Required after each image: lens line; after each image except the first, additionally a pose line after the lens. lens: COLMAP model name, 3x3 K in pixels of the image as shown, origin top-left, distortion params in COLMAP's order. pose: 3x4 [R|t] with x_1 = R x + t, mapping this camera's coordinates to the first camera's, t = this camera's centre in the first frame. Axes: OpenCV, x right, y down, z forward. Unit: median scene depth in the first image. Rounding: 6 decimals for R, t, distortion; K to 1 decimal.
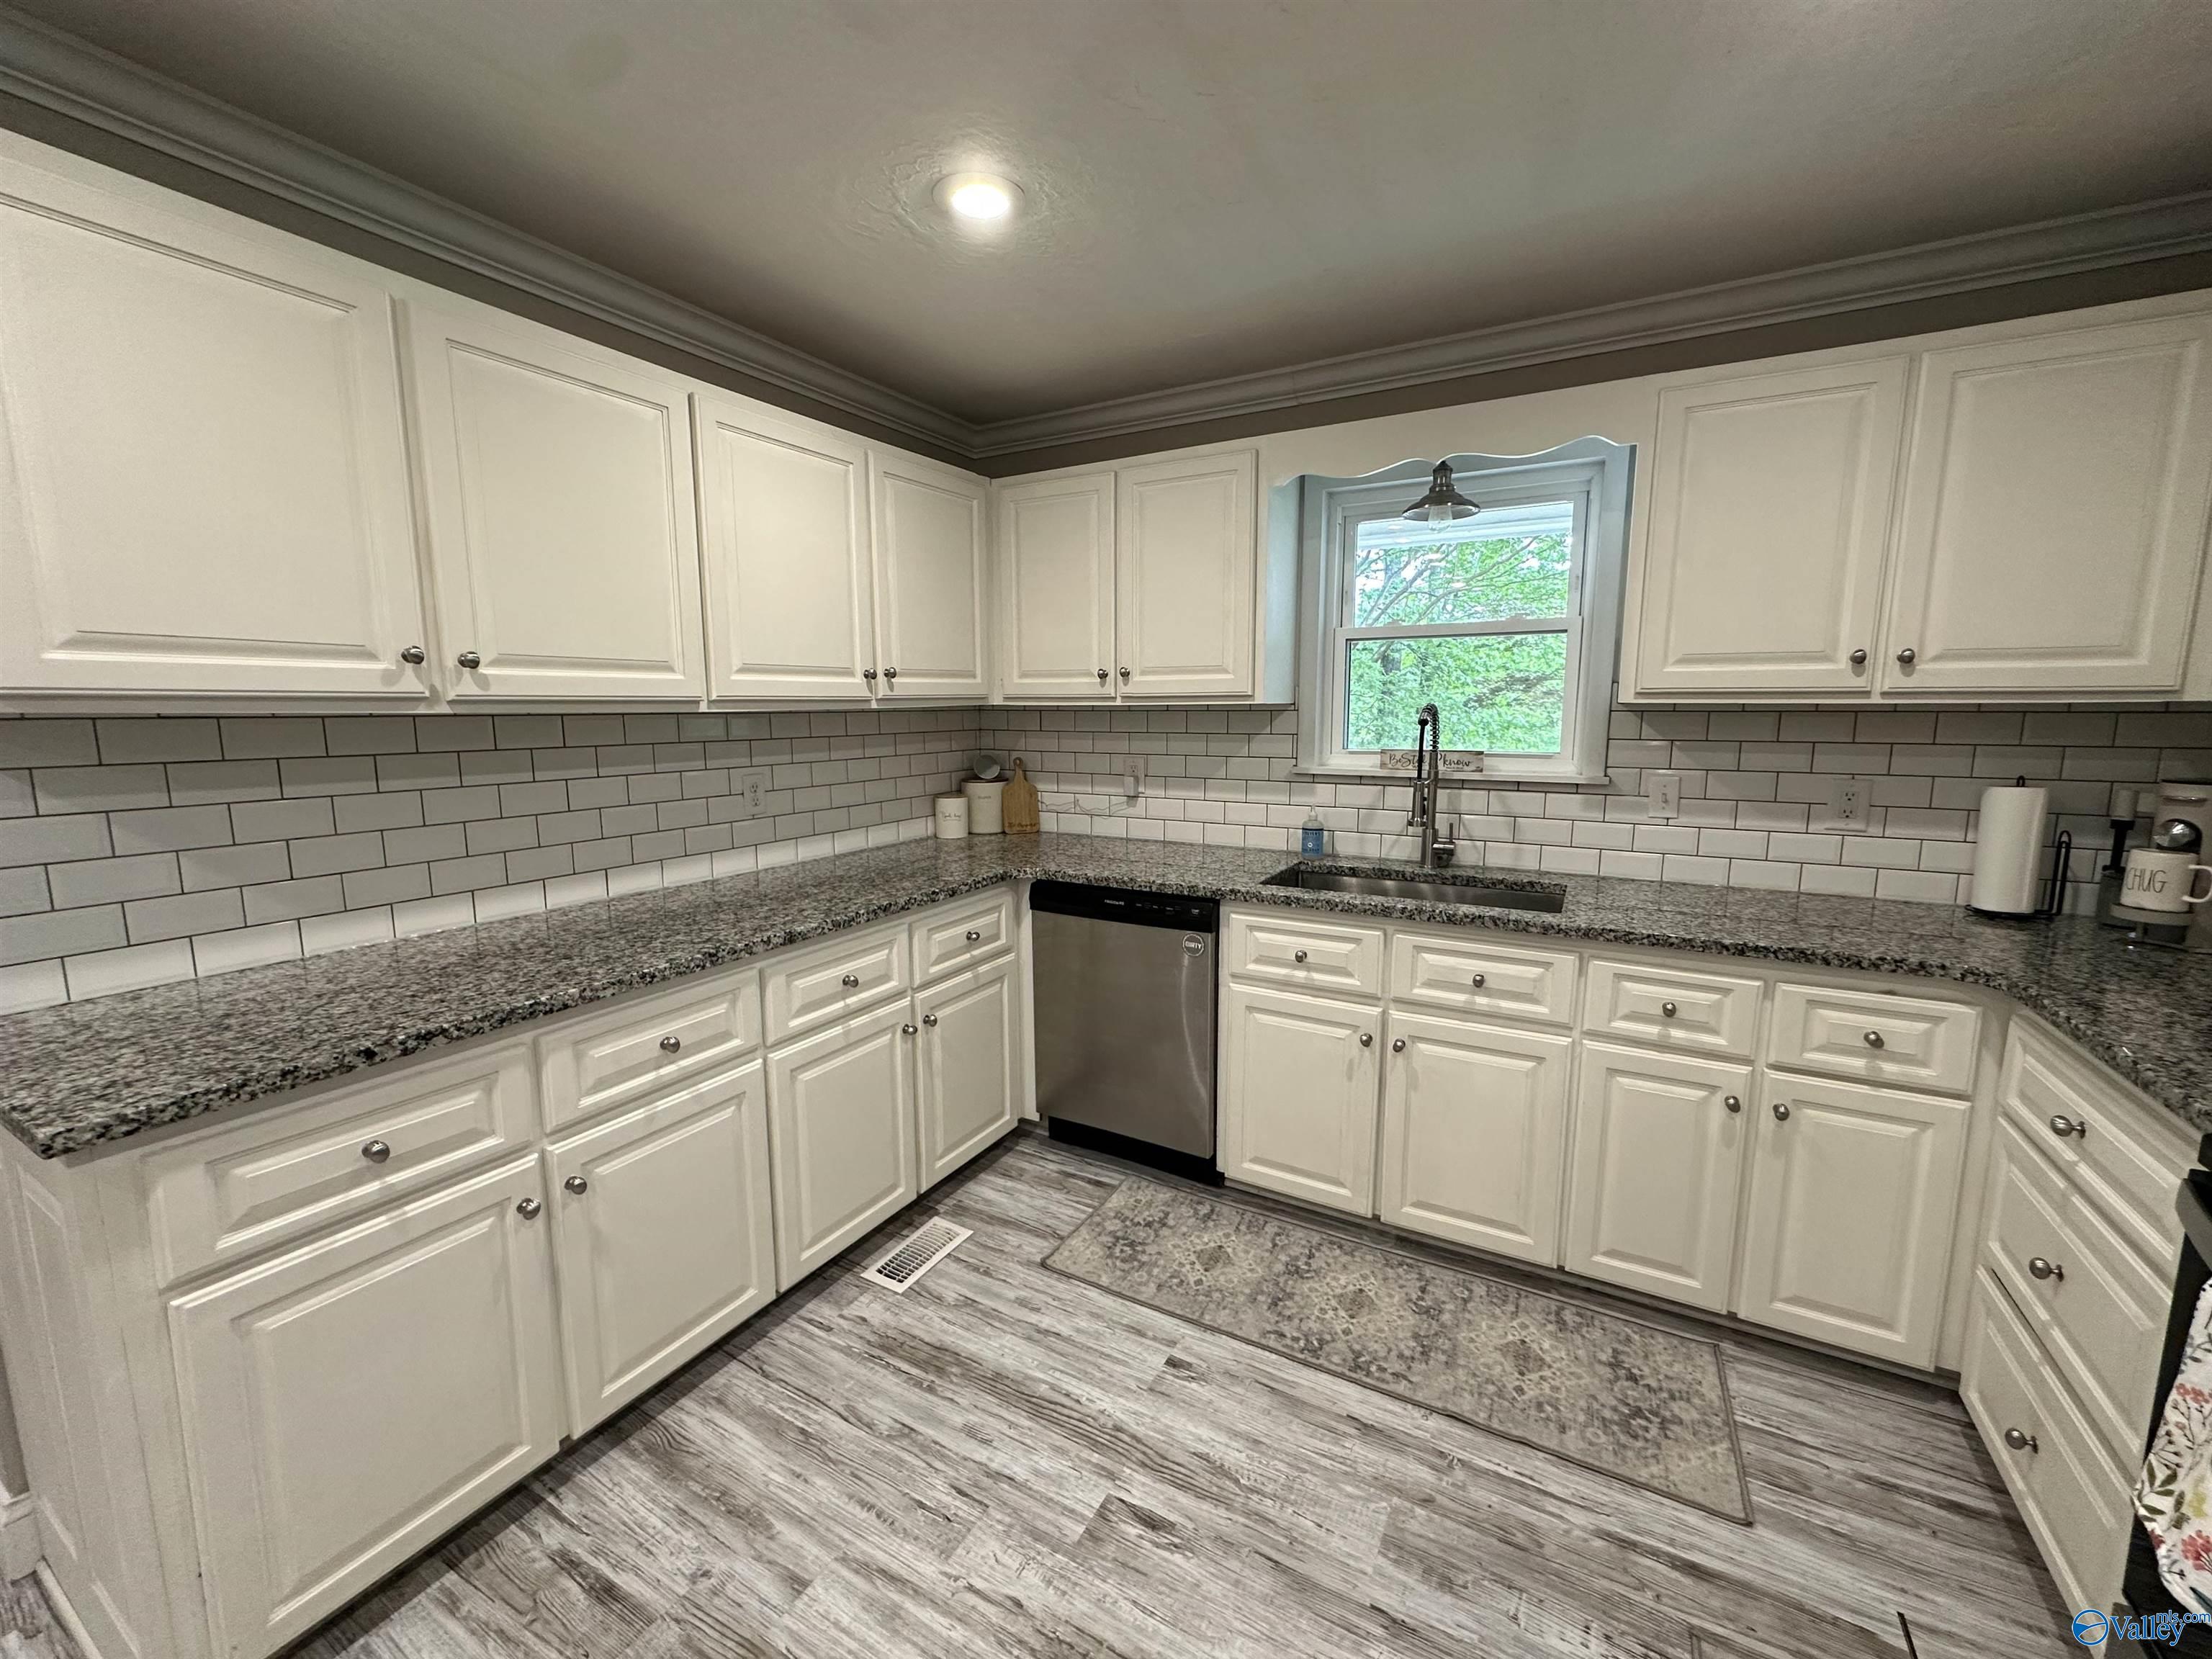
lens RADIAL K [[881.8, 0, 1106.3], [0, 881.8, 830.2], [0, 0, 1]] dist [-0.006233, 0.001789]
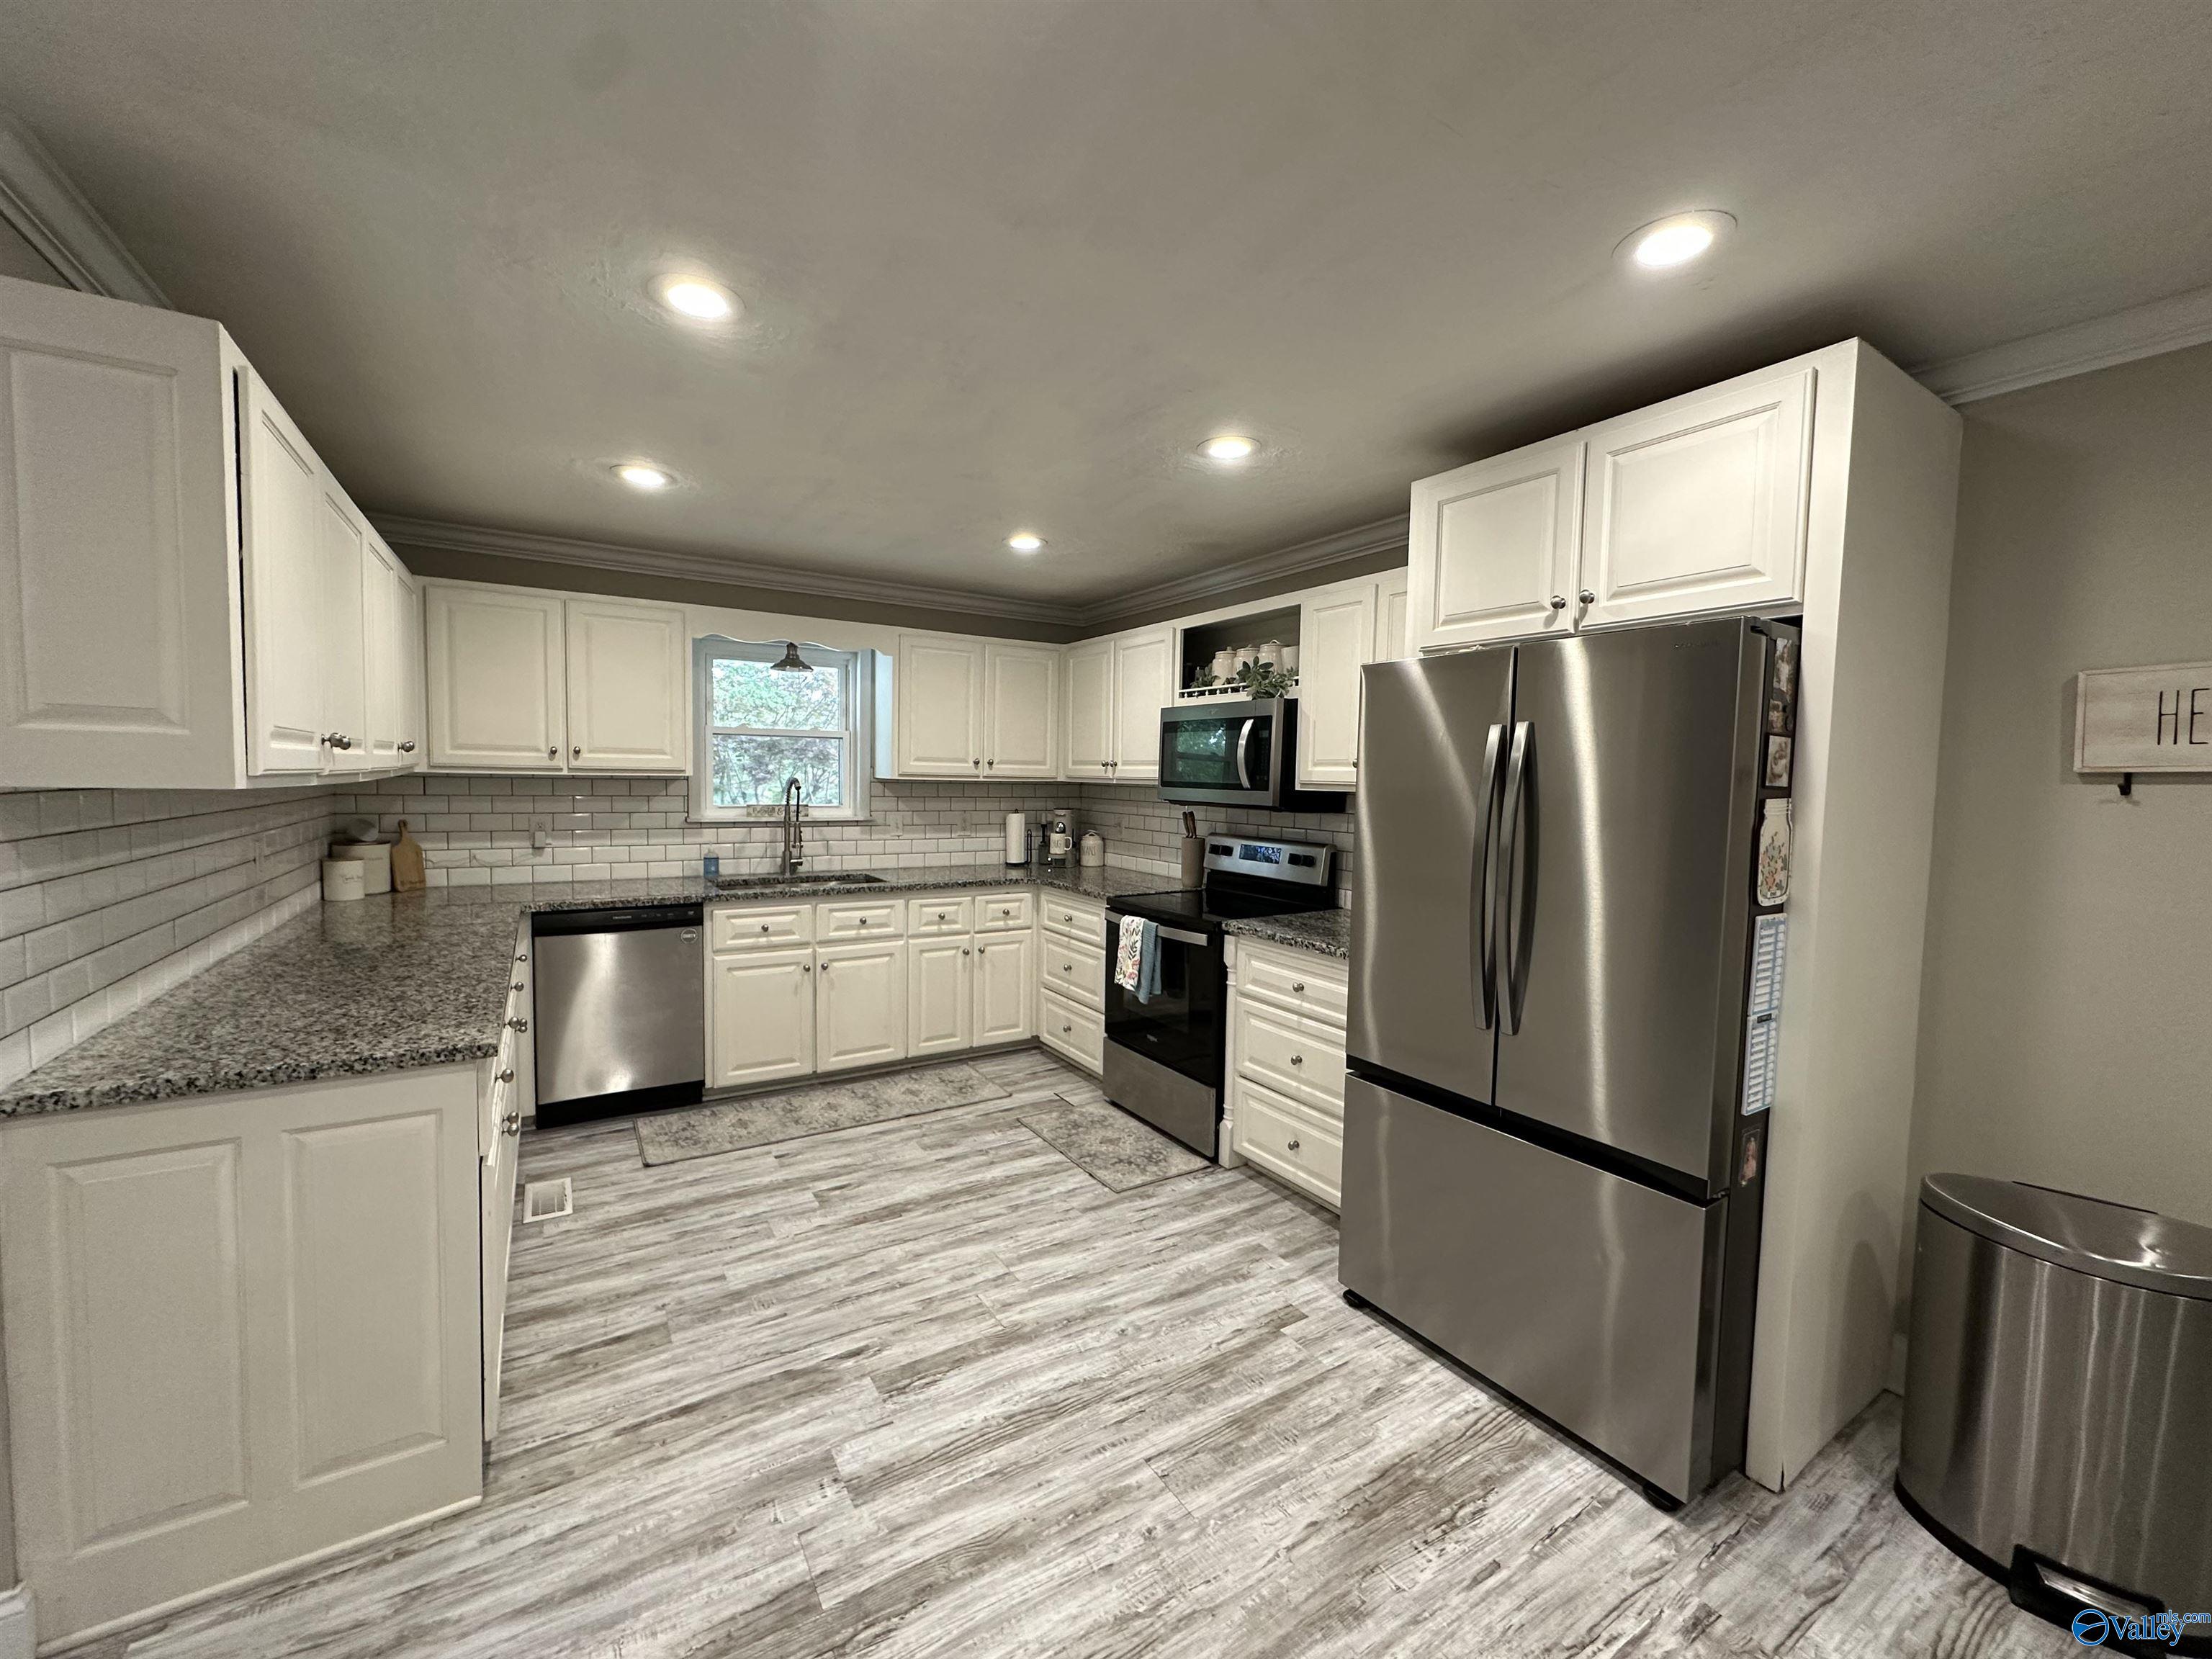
lens RADIAL K [[881.8, 0, 1106.4], [0, 881.8, 827.8], [0, 0, 1]] dist [-0.006233, 0.001789]
pose [[0.472668, -0.041467, 0.880265, -1.044663], [0.101469, 0.994810, -0.007622, 0.036462], [-0.875380, 0.092922, 0.474422, -0.419155]]
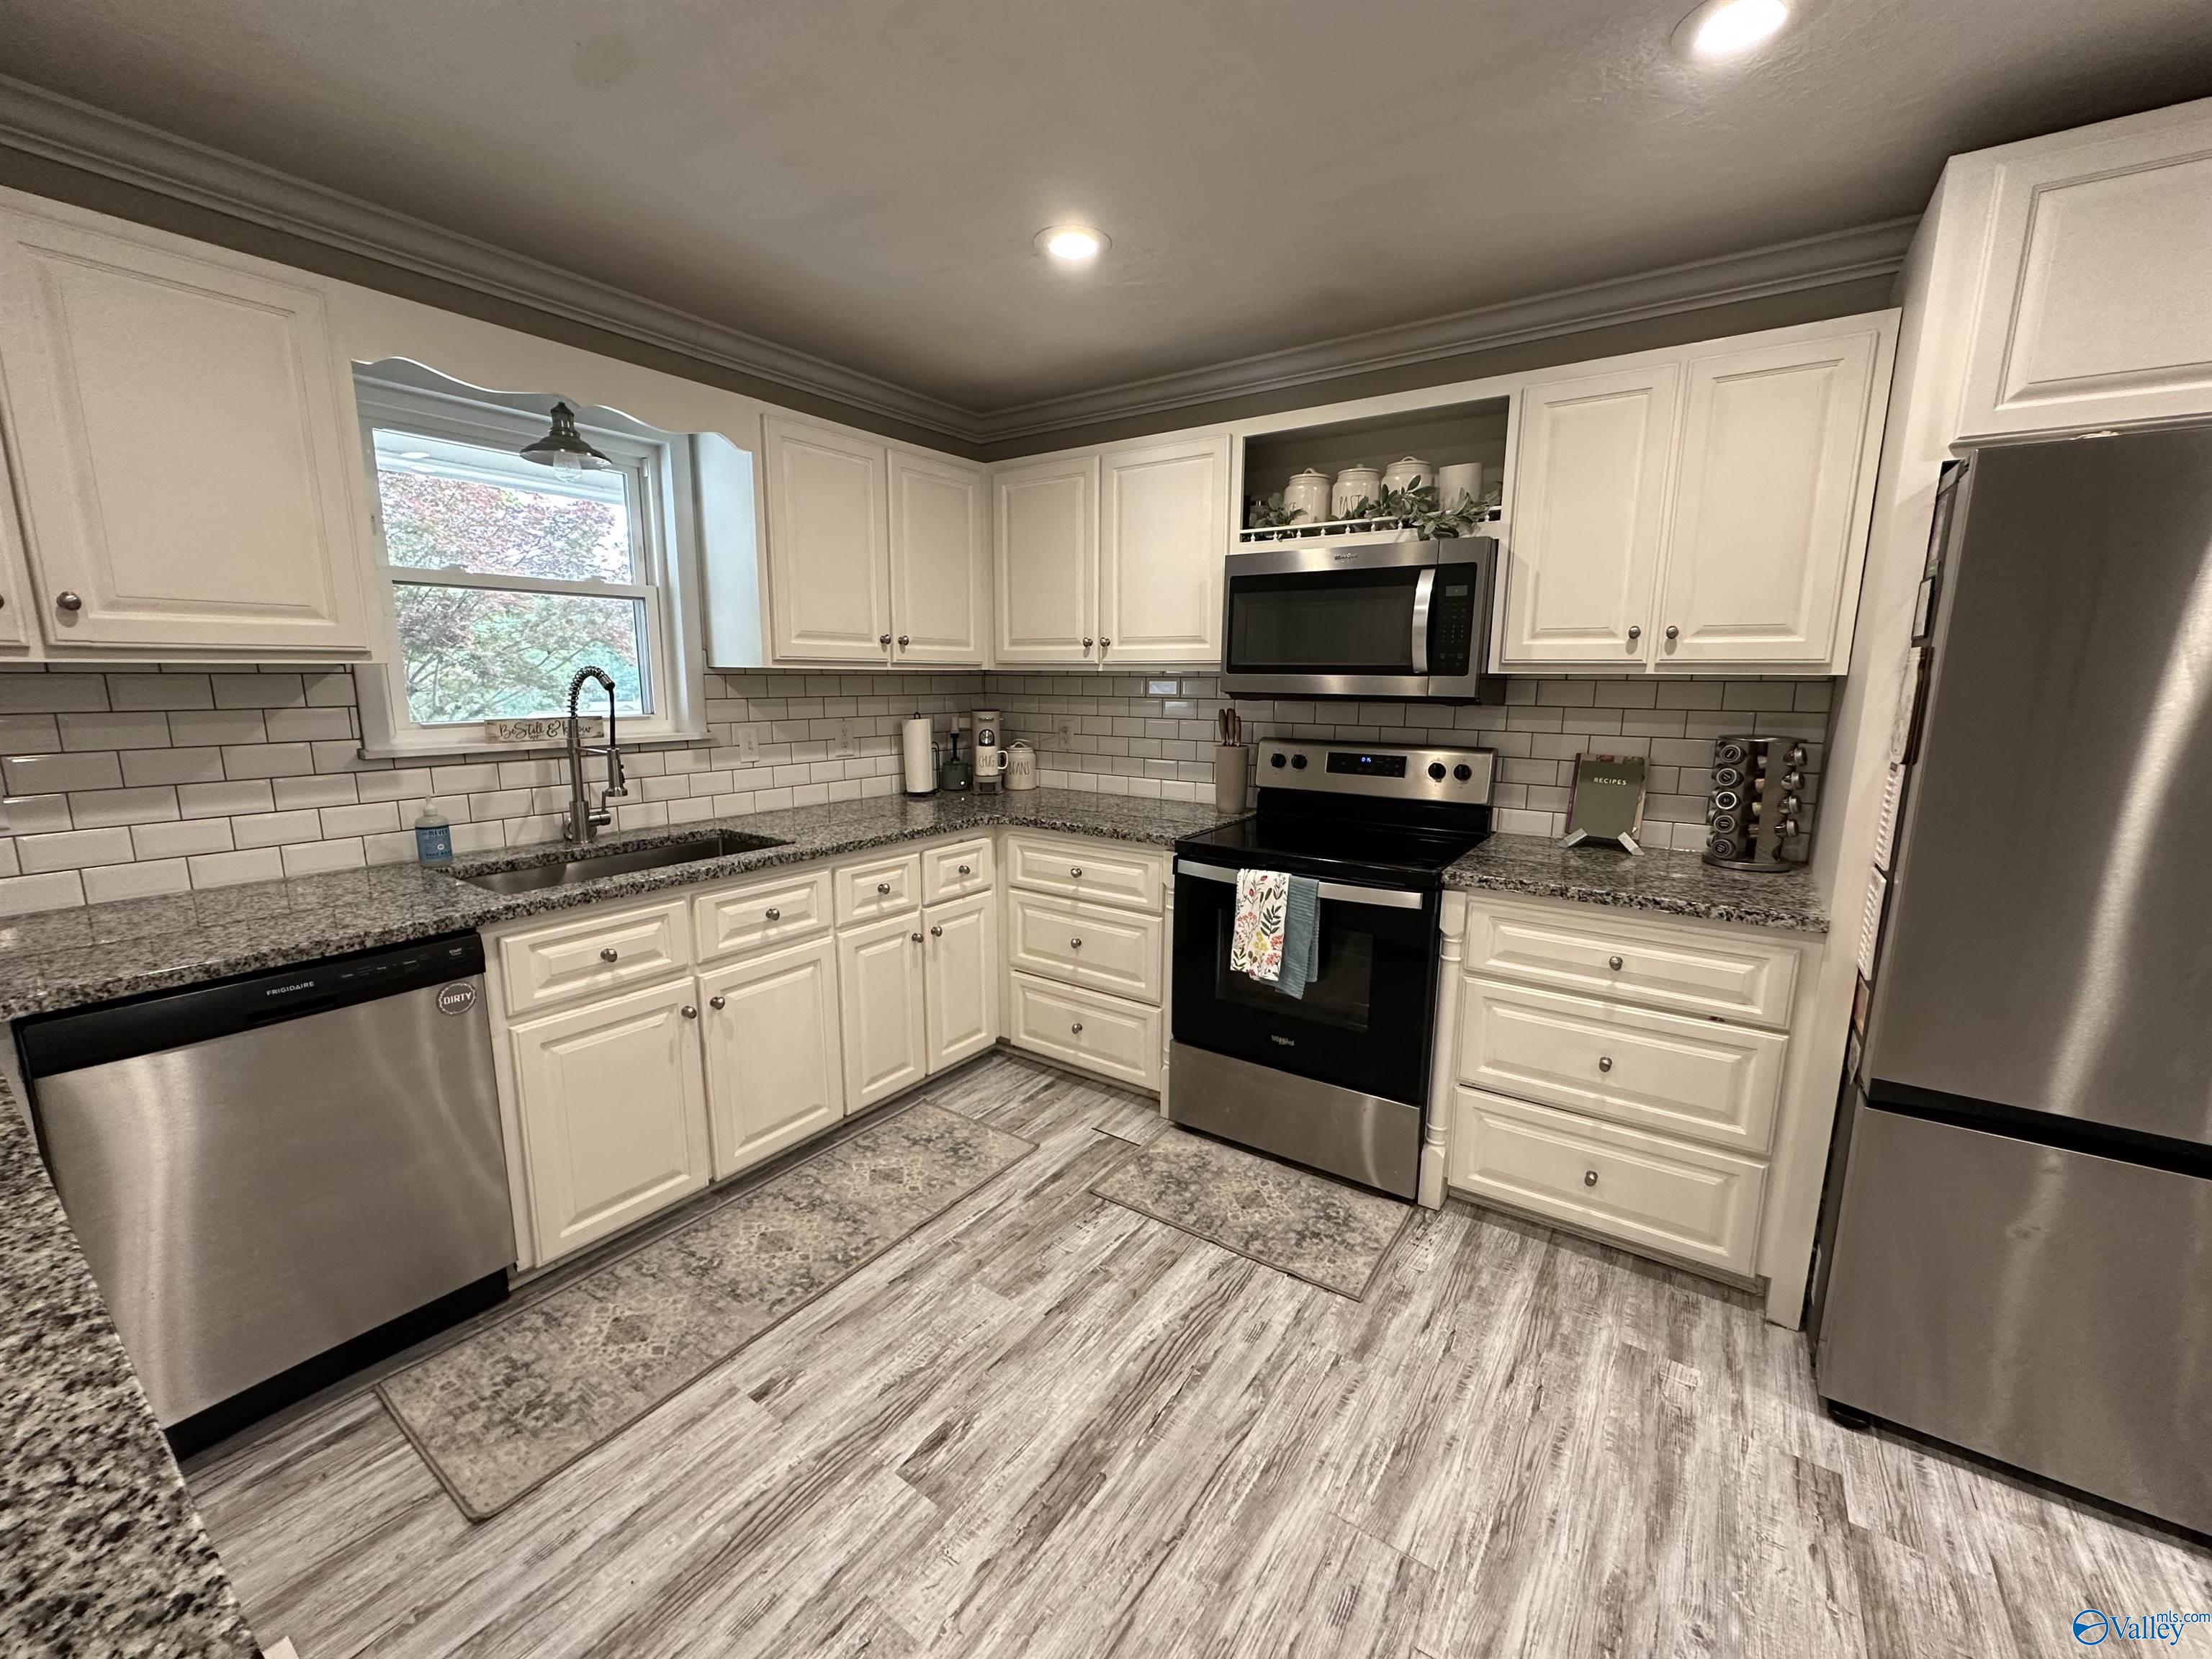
lens RADIAL K [[881.8, 0, 1105.1], [0, 881.8, 826.4], [0, 0, 1]] dist [-0.006233, 0.001789]
pose [[0.094818, -0.167628, 0.981280, -0.638014], [0.130458, 0.979312, 0.154686, -0.060112], [-0.986909, 0.113349, 0.114725, 0.444291]]
